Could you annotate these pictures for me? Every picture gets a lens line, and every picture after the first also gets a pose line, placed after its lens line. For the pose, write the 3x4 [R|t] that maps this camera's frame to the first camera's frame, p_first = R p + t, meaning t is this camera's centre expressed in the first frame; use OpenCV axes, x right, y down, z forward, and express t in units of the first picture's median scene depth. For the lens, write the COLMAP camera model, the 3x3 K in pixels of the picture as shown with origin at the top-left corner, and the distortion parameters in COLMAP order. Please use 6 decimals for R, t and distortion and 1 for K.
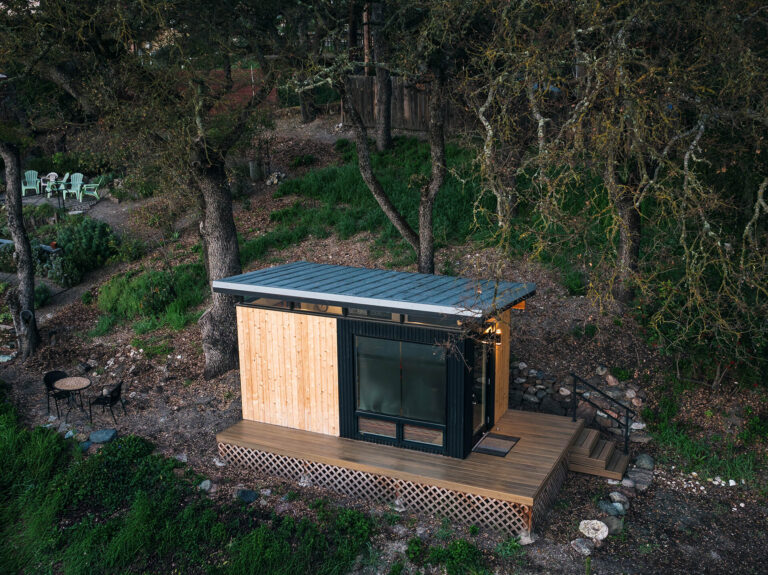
lens RADIAL K [[865.5, 0, 384.0], [0, 865.5, 287.5], [0, 0, 1]] dist [-0.001820, 0.047707]
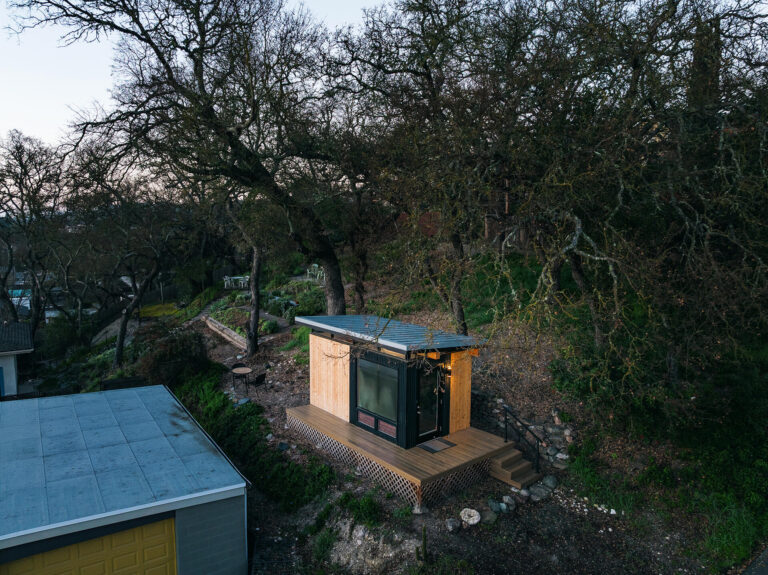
lens RADIAL K [[537.0, 0, 384.0], [0, 537.0, 287.5], [0, 0, 1]] dist [-0.007755, -0.005955]
pose [[0.901912, 0.064960, -0.427007, 0.412360], [-0.120621, 0.987173, -0.104594, 0.025025], [0.414735, 0.145841, 0.898179, 0.116753]]
